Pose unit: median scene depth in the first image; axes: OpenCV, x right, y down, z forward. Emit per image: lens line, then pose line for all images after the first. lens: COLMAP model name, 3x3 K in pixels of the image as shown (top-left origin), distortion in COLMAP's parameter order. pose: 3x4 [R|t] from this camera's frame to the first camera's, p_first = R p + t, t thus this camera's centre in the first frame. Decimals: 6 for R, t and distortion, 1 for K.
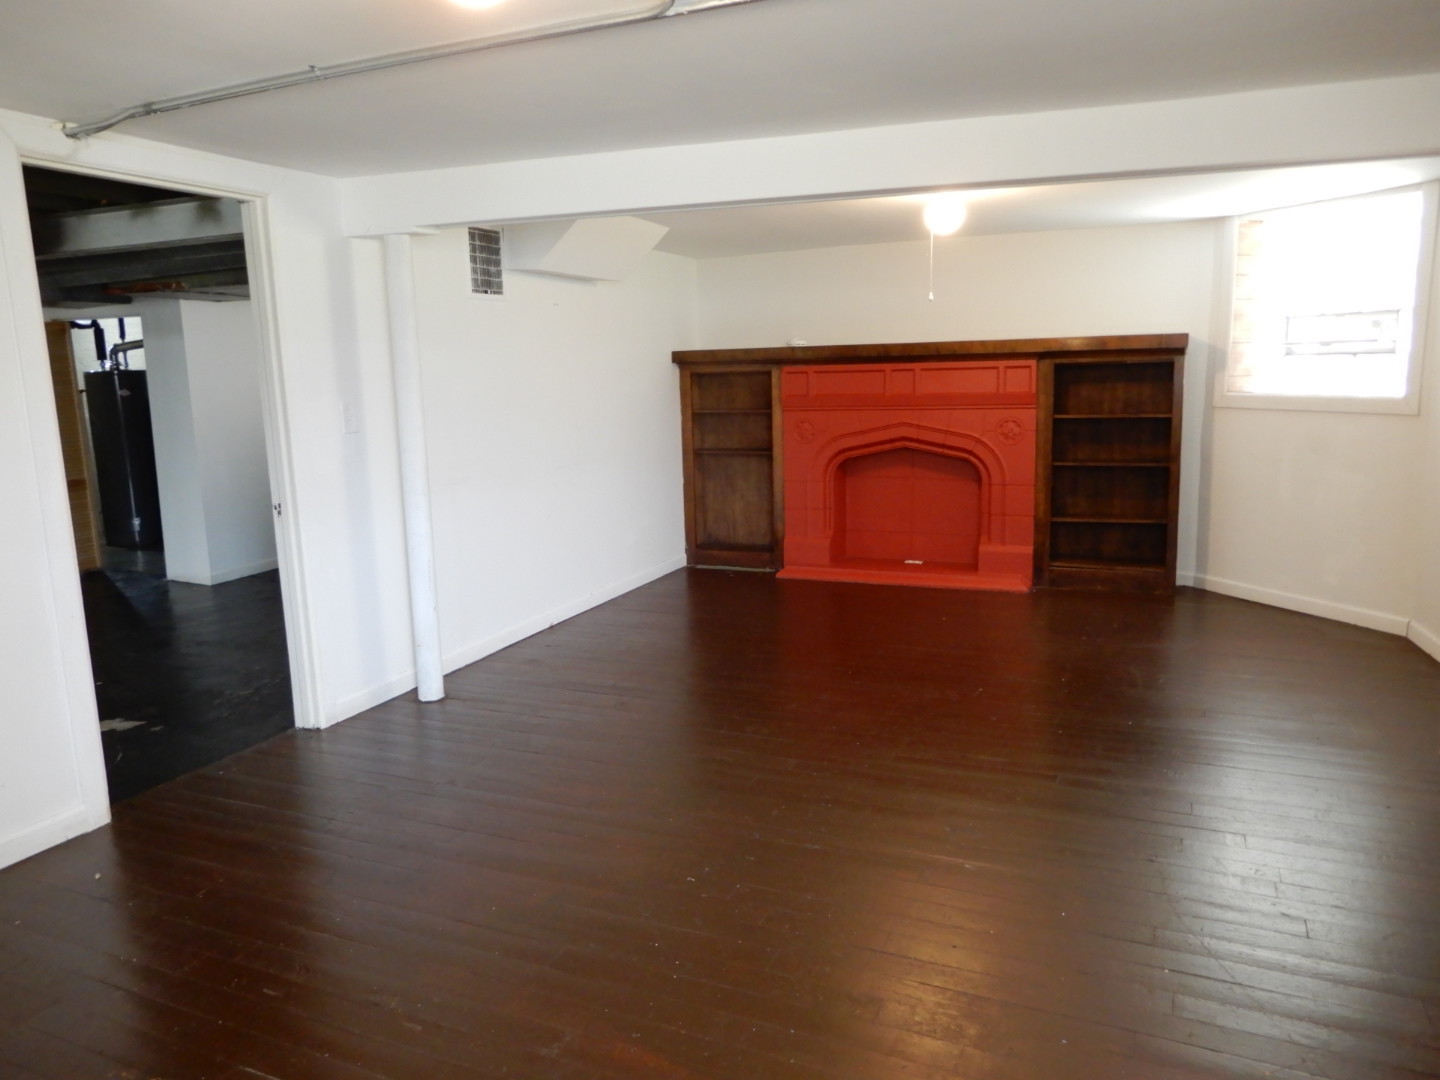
lens RADIAL K [[1018.0, 0, 720.0], [0, 1018.0, 540.0], [0, 0, 1]] dist [-0.000261, -0.001543]
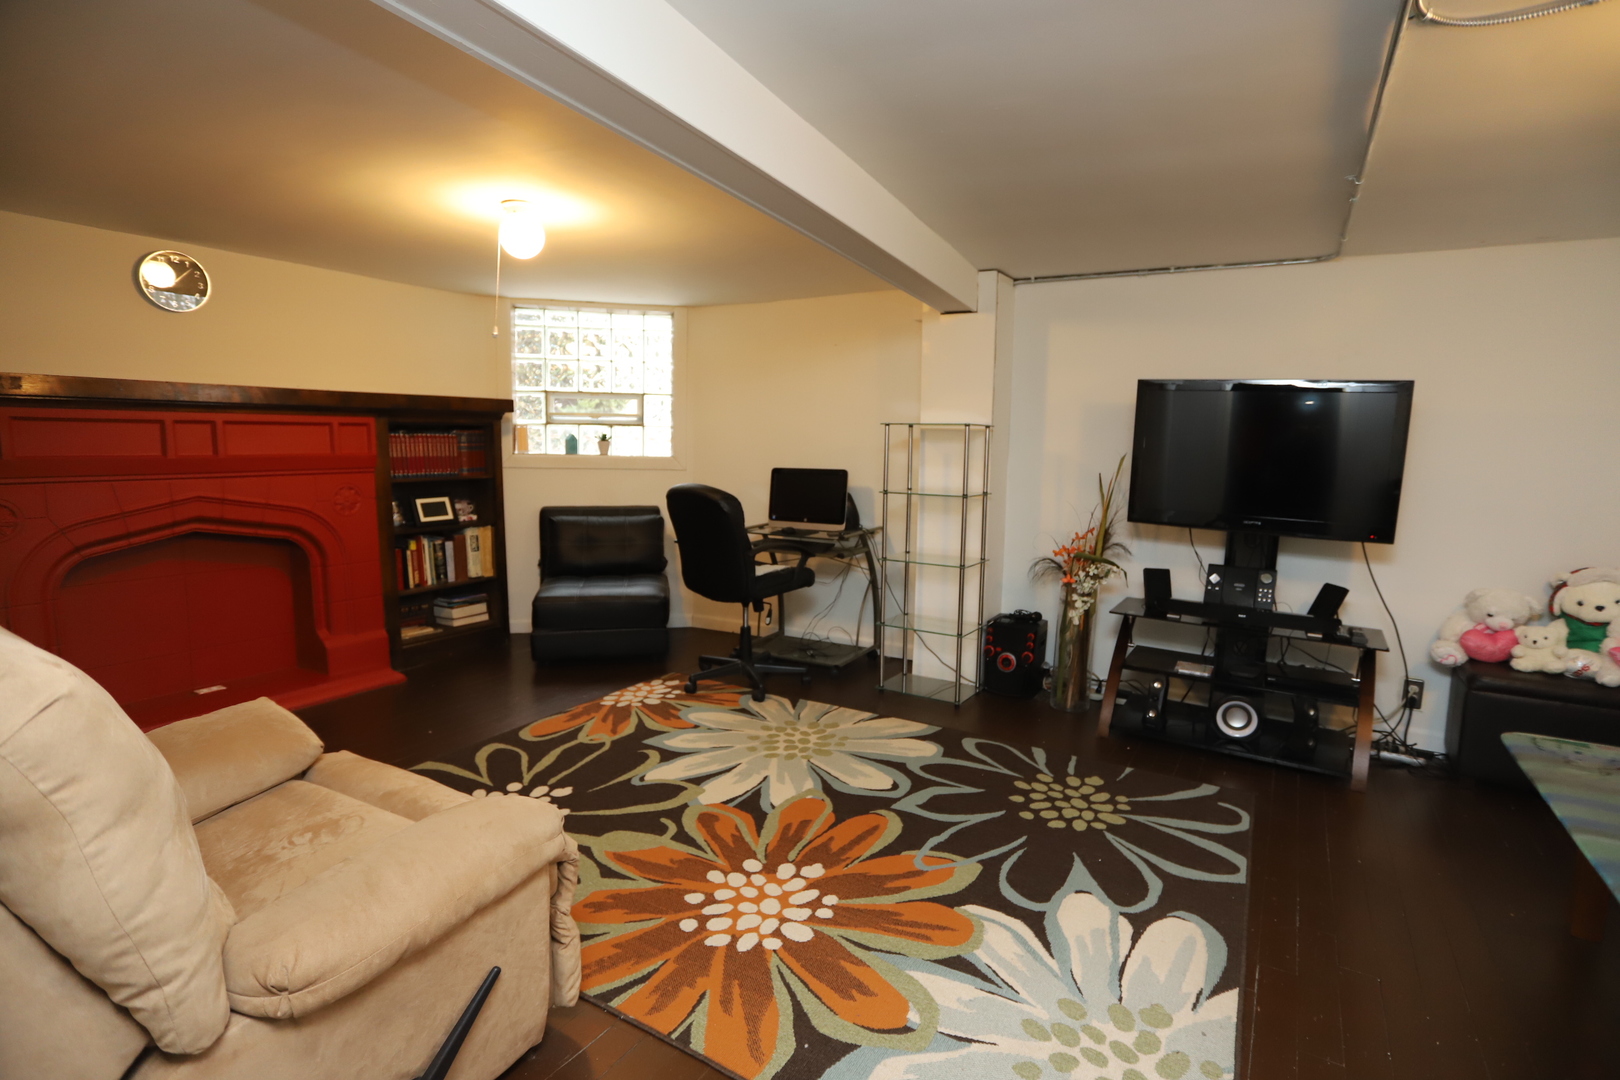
lens RADIAL K [[786.9, 0, 815.2], [0, 786.9, 539.9], [0, 0, 1]] dist [-0.076352, 0.034239]
pose [[0.132287, -0.101417, 0.986009, -0.295557], [0.142815, 0.986323, 0.082289, -0.072104], [-0.980869, 0.129931, 0.144962, 0.539256]]
